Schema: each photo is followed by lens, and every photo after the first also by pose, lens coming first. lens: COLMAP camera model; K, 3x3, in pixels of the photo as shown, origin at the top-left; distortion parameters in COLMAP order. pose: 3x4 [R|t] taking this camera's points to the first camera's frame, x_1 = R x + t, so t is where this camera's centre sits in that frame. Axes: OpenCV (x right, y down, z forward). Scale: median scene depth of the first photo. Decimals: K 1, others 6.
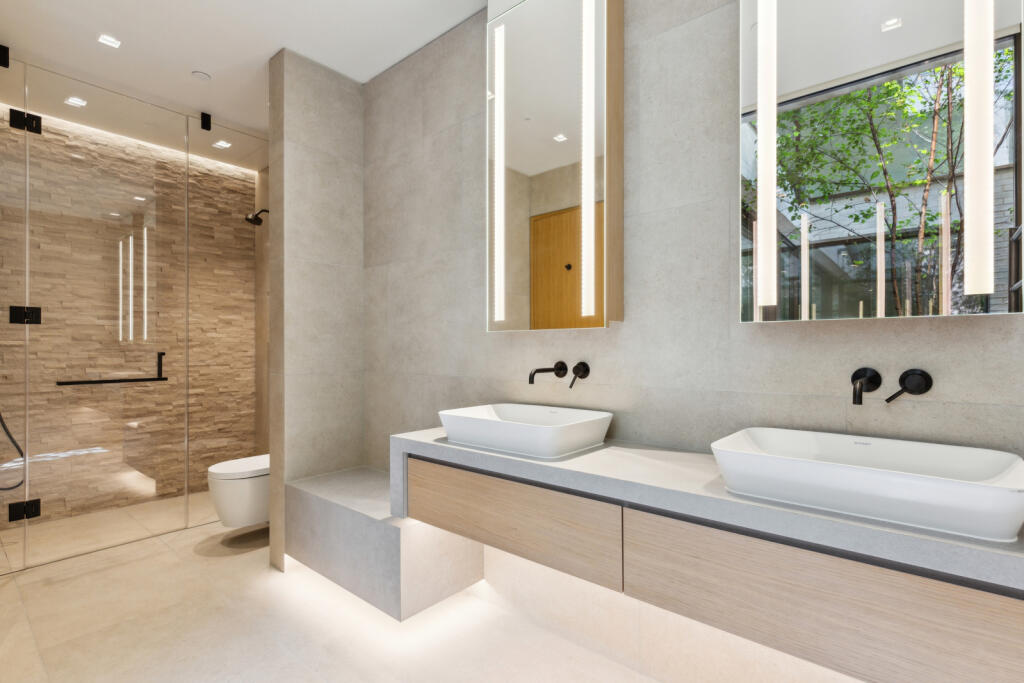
lens RADIAL K [[482.3, 0, 538.1], [0, 482.3, 344.6], [0, 0, 1]] dist [0.016953, 0.000079]
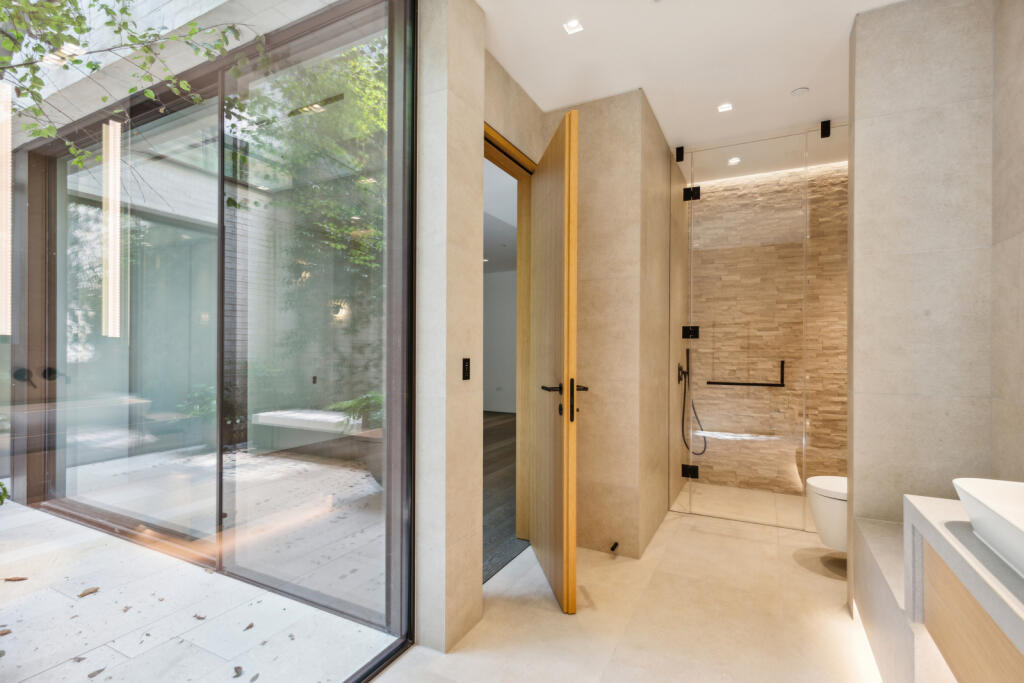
lens RADIAL K [[482.3, 0, 514.6], [0, 482.3, 345.4], [0, 0, 1]] dist [0.016953, 0.000079]
pose [[0.210839, -0.002822, -0.977517, 0.150094], [0.000774, 0.999996, -0.002720, -0.014069], [0.977521, -0.000183, 0.210840, 0.167501]]
